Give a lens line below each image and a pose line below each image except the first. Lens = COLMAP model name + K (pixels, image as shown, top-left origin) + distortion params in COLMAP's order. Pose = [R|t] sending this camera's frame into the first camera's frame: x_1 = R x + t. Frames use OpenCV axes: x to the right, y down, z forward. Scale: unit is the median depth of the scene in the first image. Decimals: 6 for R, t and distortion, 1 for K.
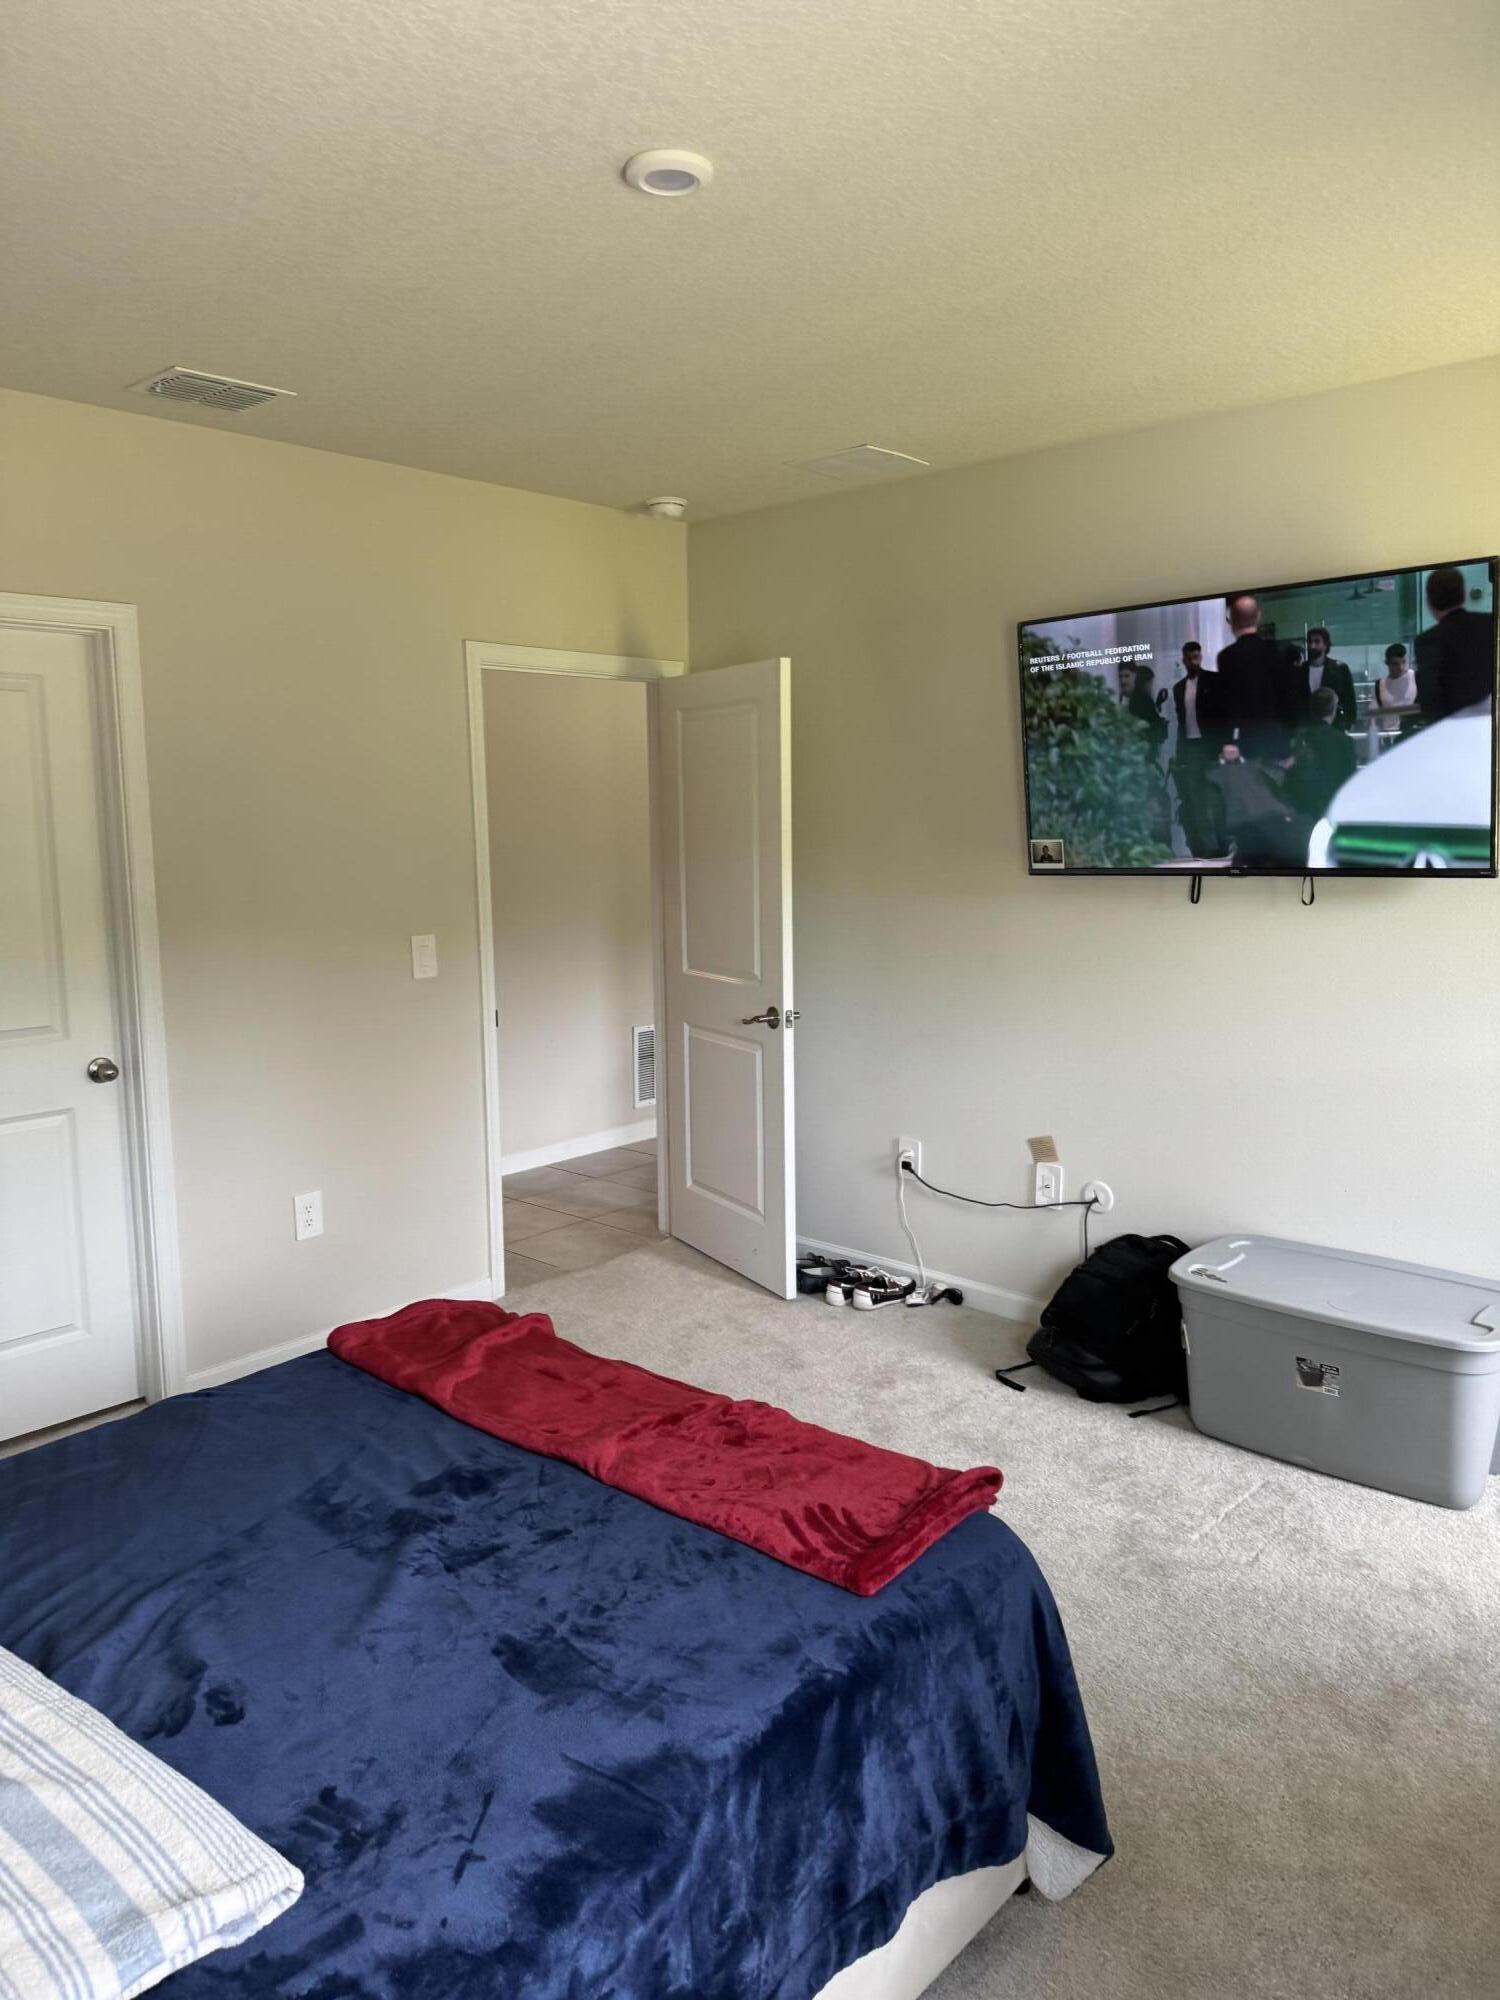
lens RADIAL K [[1402.8, 0, 746.2], [0, 1402.8, 998.3], [0, 0, 1]] dist [0.023297, -0.036168]
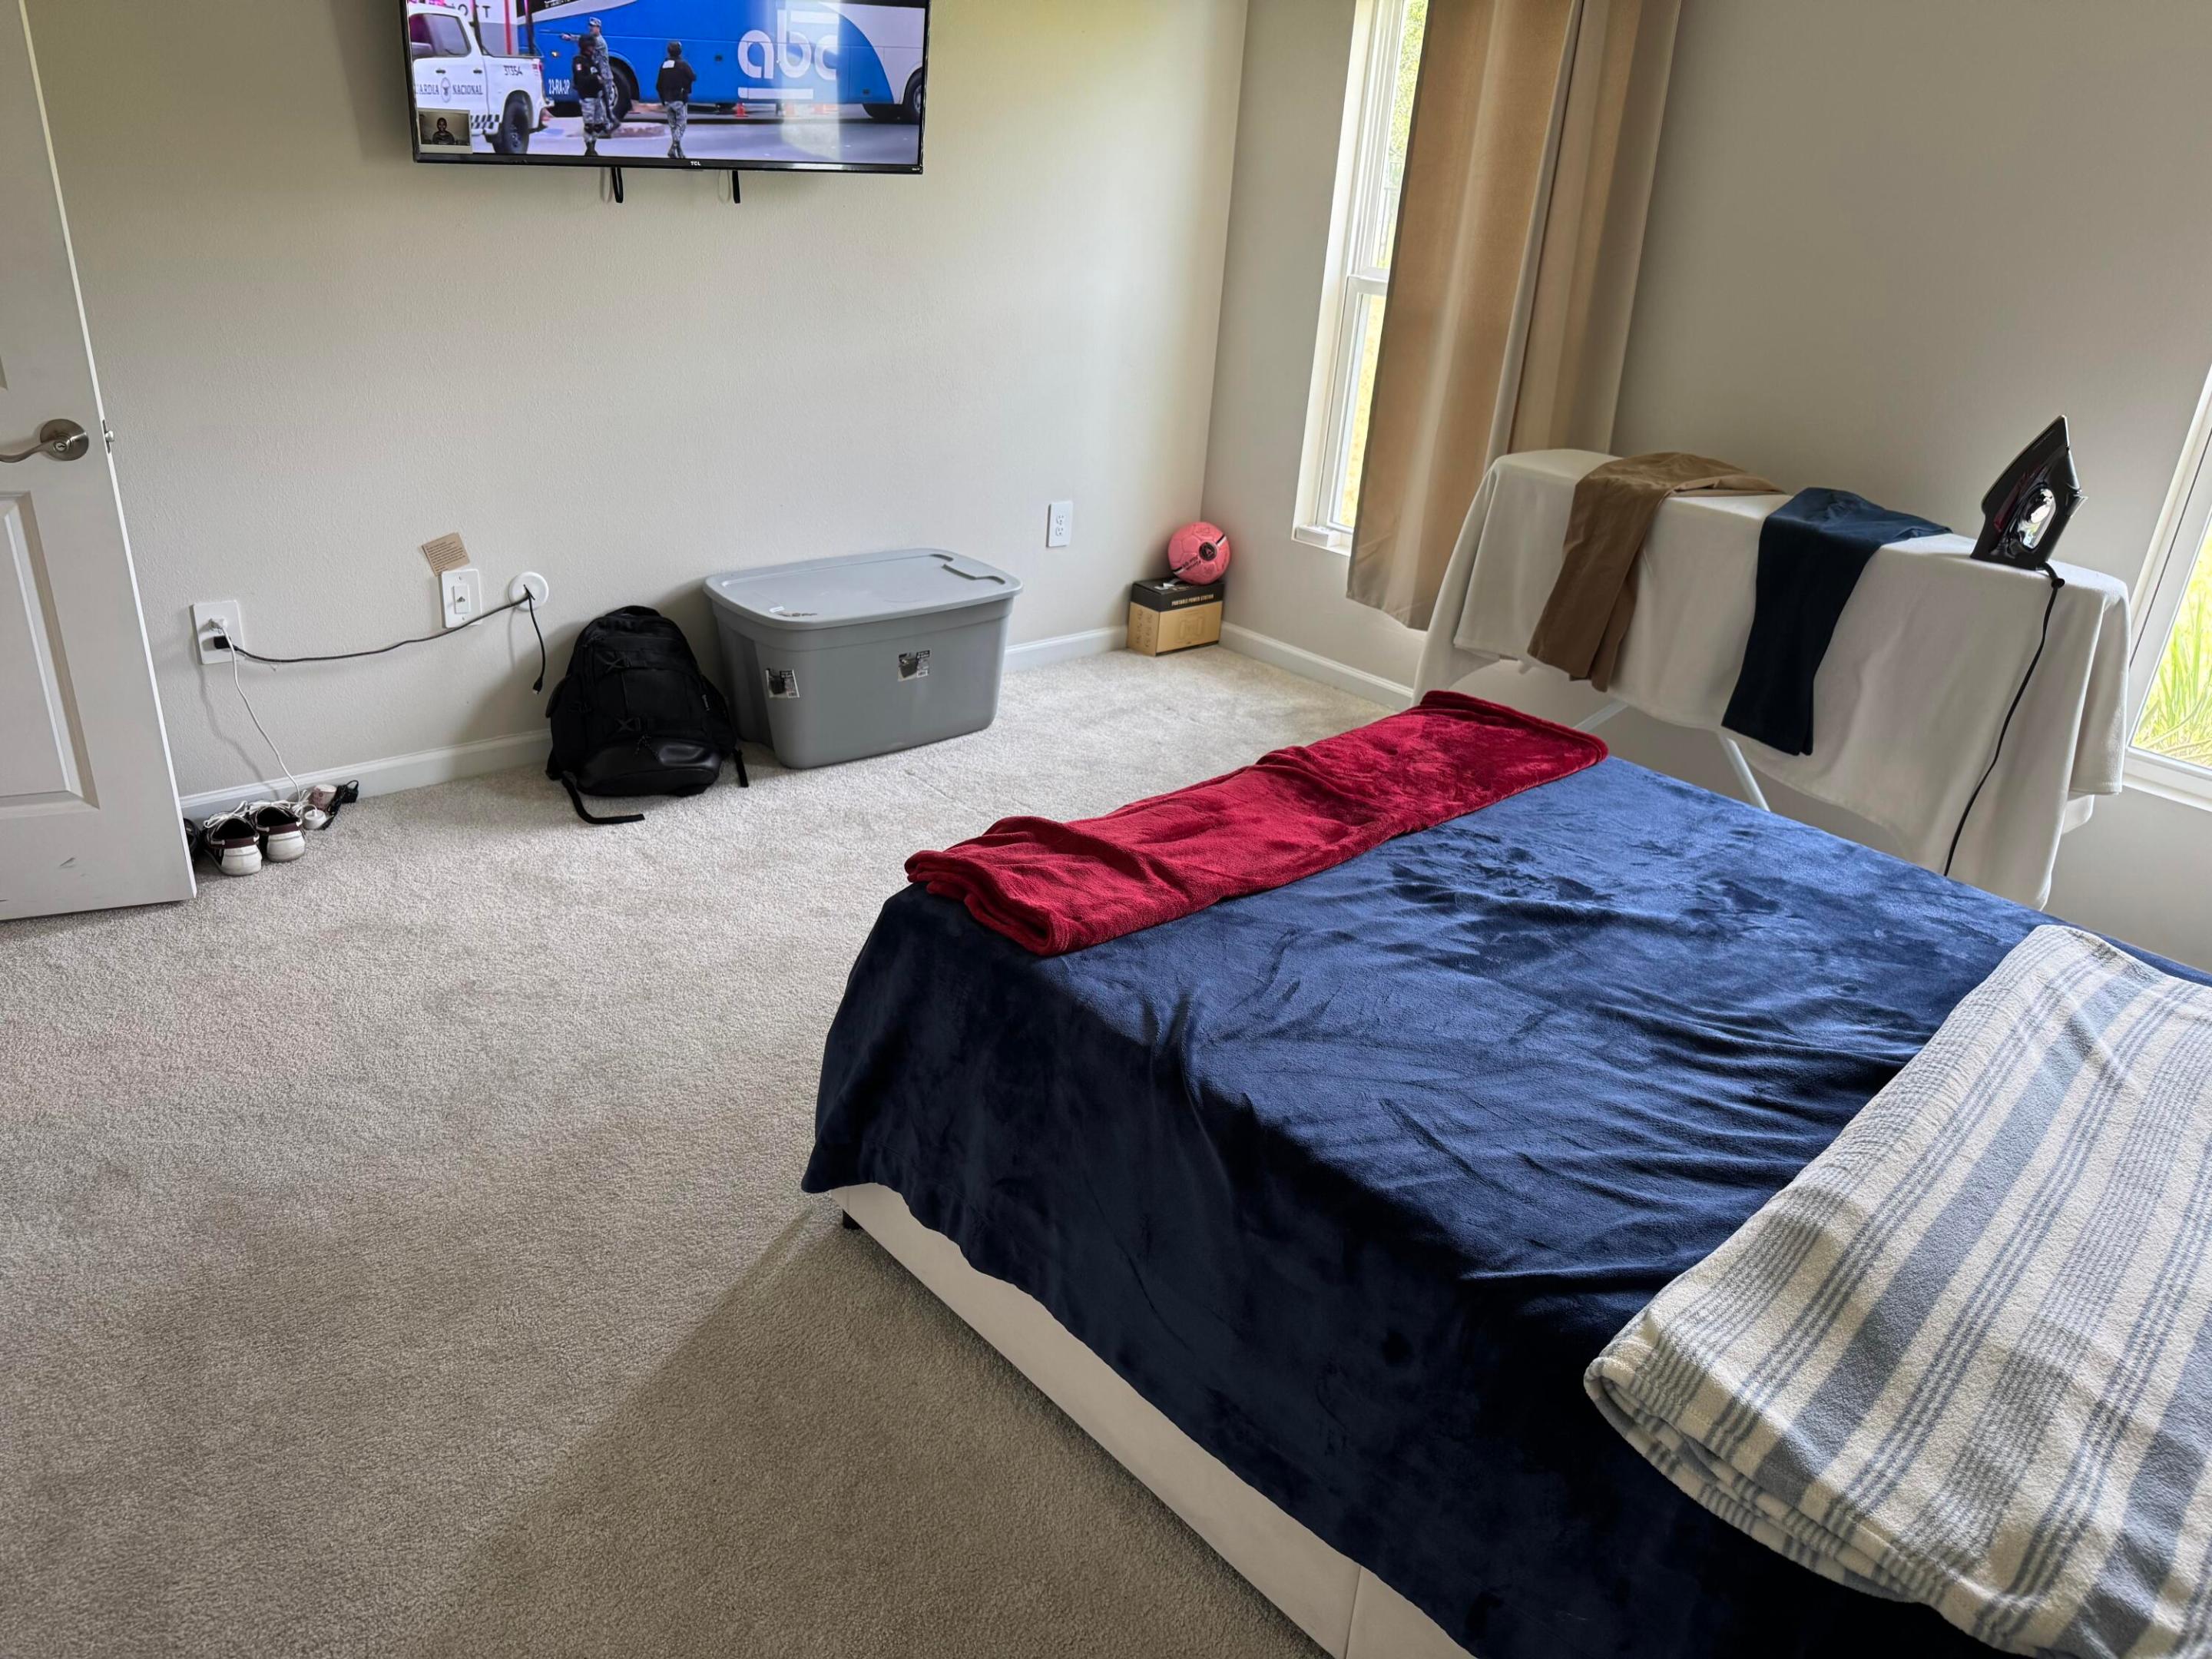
lens RADIAL K [[1551.5, 0, 1111.8], [0, 1551.5, 835.9], [0, 0, 1]] dist [0.023297, -0.036168]
pose [[0.123000, -0.393331, 0.911132, -0.604195], [0.073405, 0.919195, 0.386902, -0.054386], [-0.989688, 0.019293, 0.141934, 0.553253]]
